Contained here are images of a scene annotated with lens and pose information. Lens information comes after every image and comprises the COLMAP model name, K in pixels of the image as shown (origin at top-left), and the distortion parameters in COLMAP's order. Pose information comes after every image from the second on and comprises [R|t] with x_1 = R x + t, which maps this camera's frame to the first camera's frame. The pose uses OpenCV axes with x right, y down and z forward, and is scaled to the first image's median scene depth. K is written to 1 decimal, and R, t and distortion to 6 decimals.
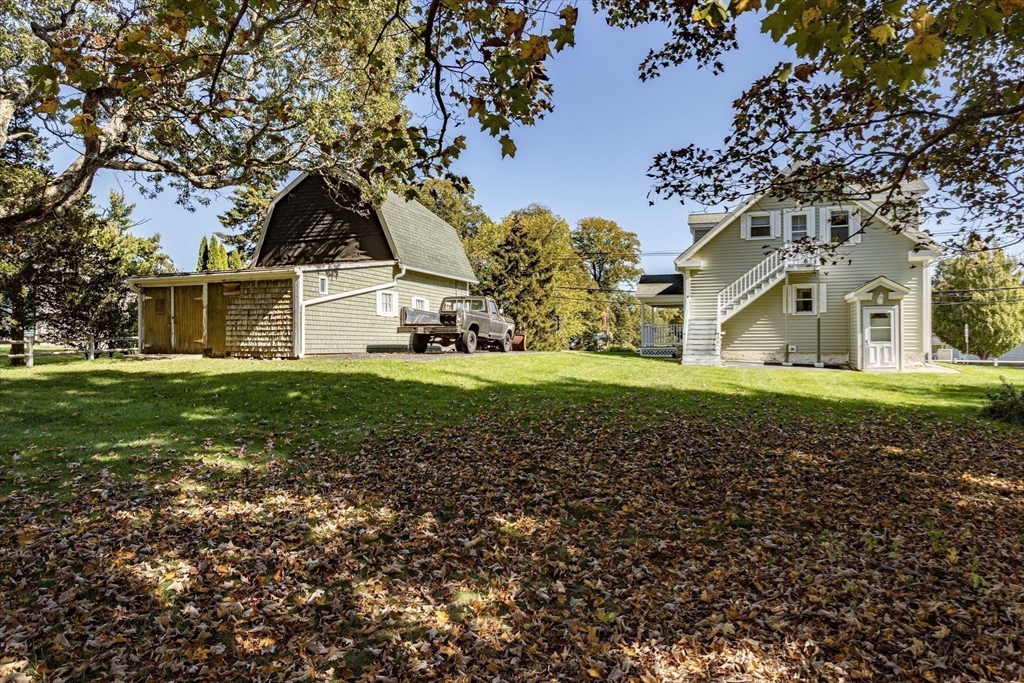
lens RADIAL K [[634.1, 0, 510.8], [0, 634.1, 343.1], [0, 0, 1]] dist [0.004530, -0.000333]
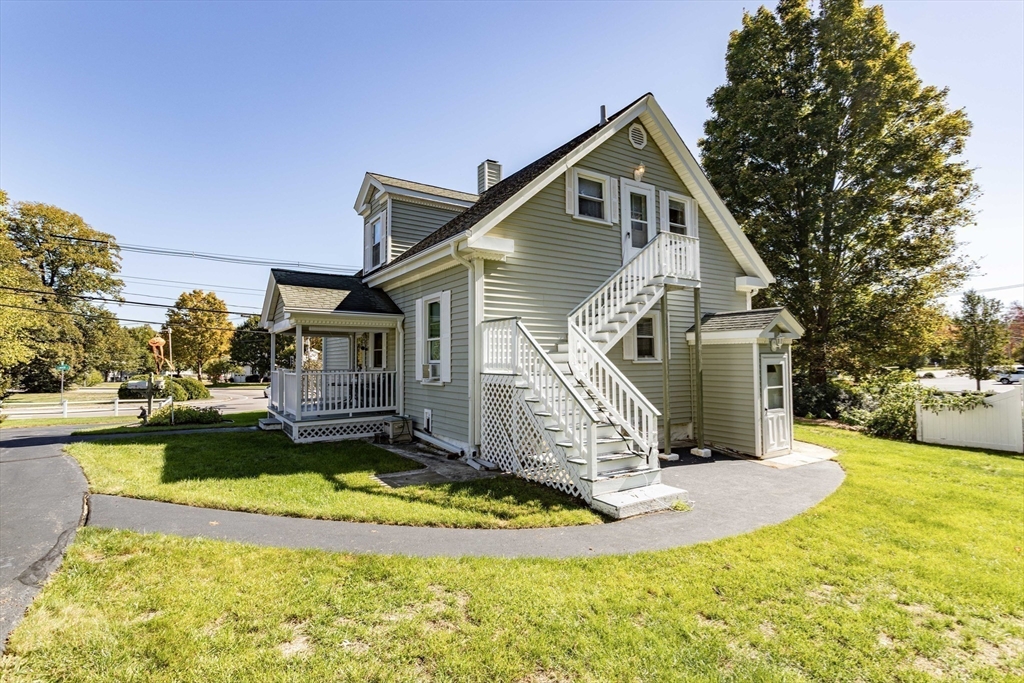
lens RADIAL K [[489.8, 0, 504.4], [0, 489.8, 341.7], [0, 0, 1]] dist [0.006380, -0.001153]
pose [[0.608579, 0.029138, 0.792958, 0.019746], [0.000378, 0.999315, -0.037010, -0.048922], [-0.793494, 0.022823, 0.608151, 0.858857]]
